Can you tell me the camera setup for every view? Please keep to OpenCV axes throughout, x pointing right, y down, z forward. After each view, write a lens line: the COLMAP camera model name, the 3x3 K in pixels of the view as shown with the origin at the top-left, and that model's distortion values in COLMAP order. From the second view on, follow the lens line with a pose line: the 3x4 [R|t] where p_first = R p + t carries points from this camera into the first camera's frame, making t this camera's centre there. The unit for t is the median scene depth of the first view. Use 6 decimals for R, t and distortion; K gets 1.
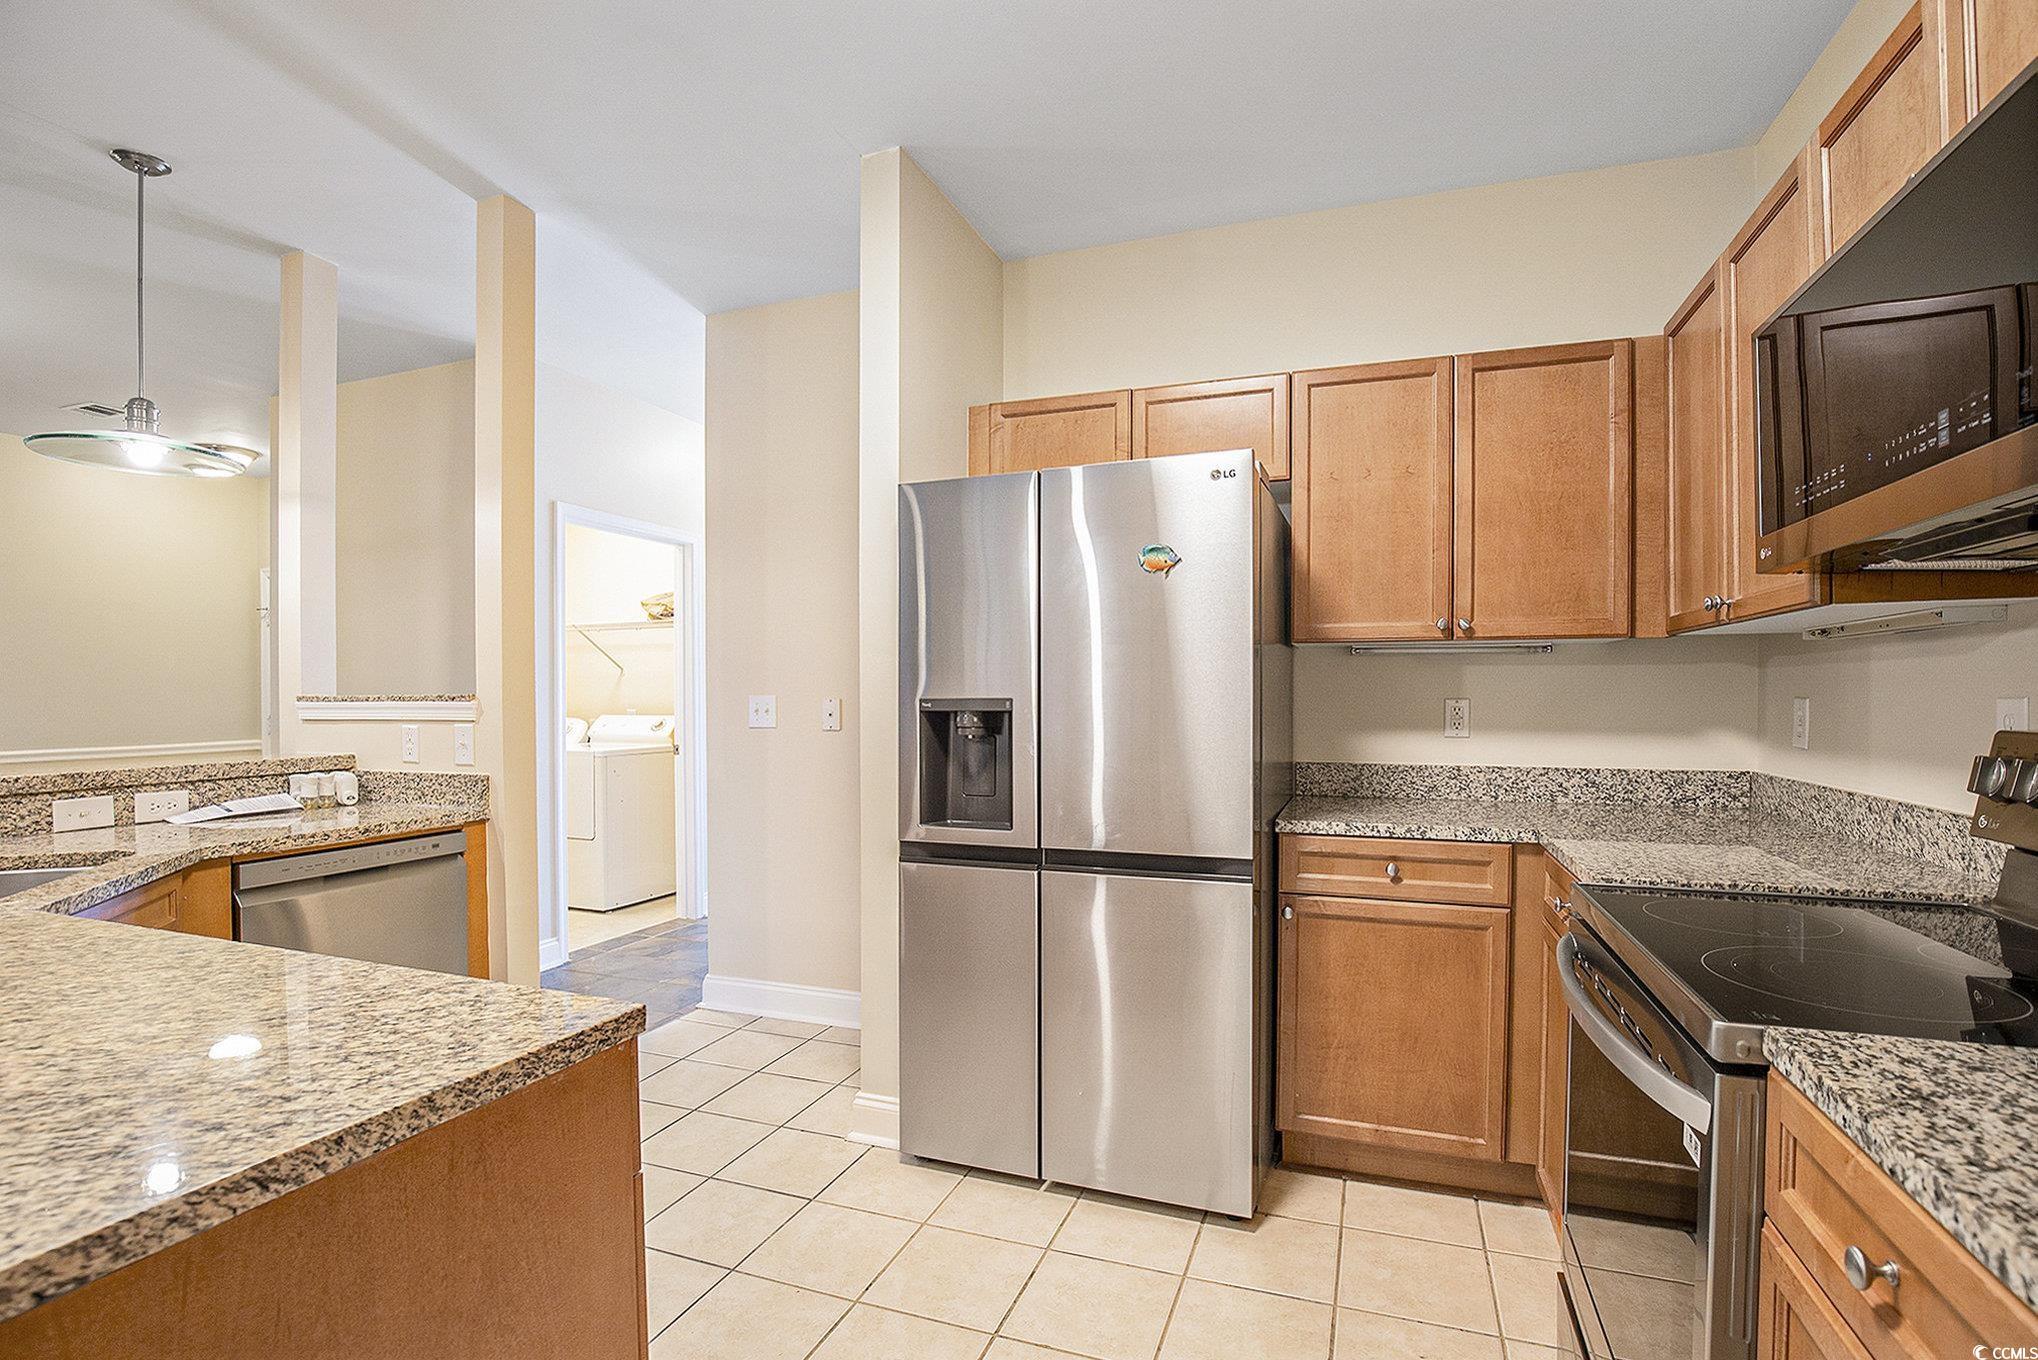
lens RADIAL K [[944.8, 0, 1056.8], [0, 944.8, 702.7], [0, 0, 1]] dist [-0.035416, 0.006406]
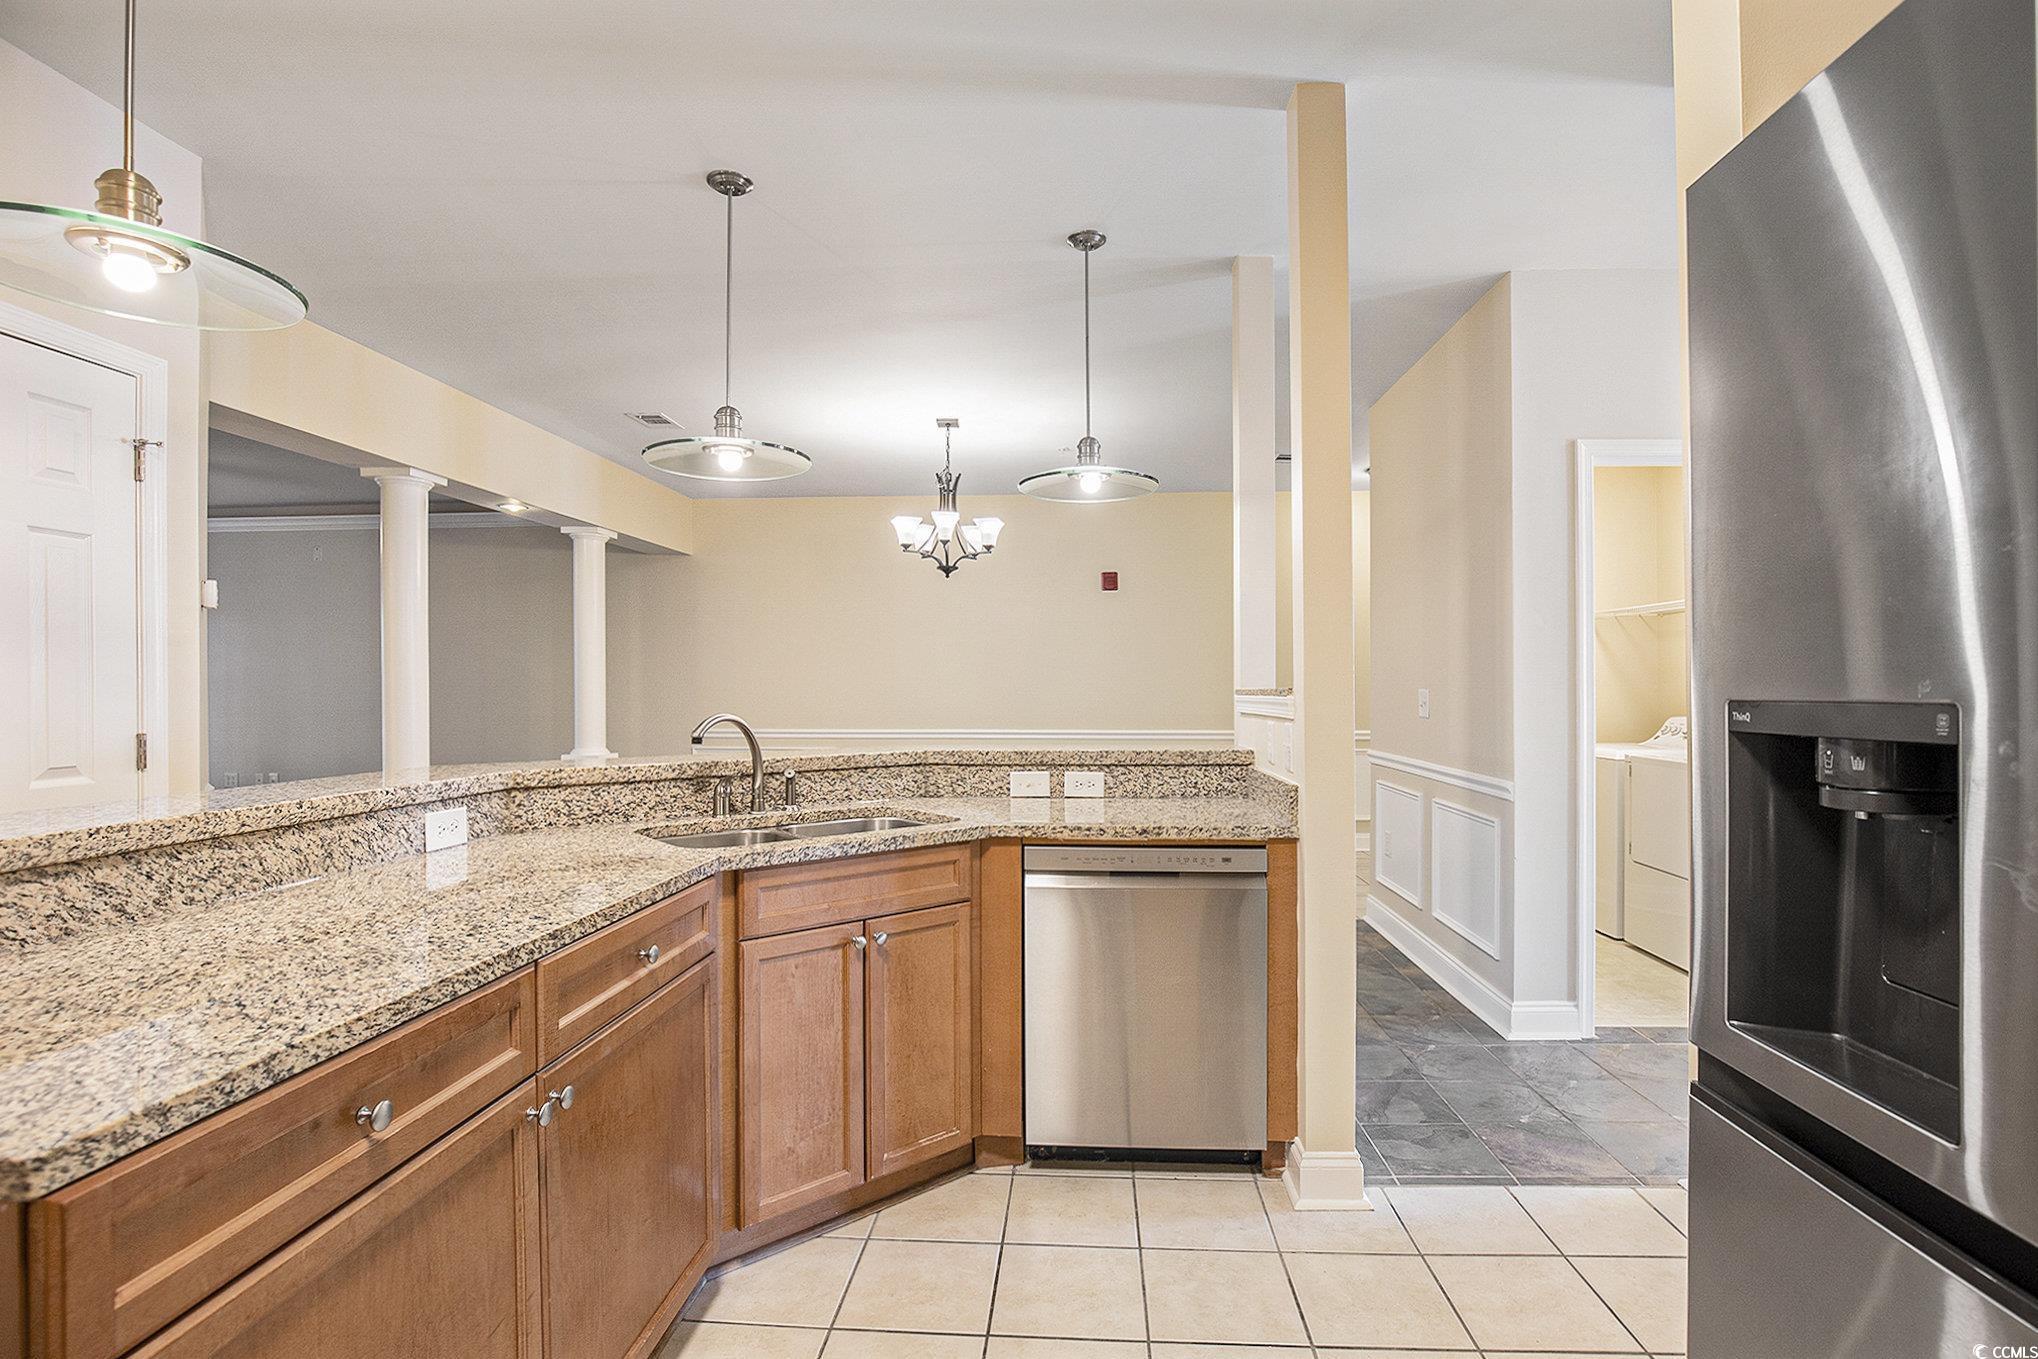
lens RADIAL K [[944.8, 0, 1031.5], [0, 944.8, 681.4], [0, 0, 1]] dist [-0.035416, 0.006406]
pose [[0.272512, -0.005244, -0.962138, 0.150360], [-0.010483, 0.999910, -0.008419, -0.005904], [0.962095, 0.012381, 0.272433, 0.616534]]
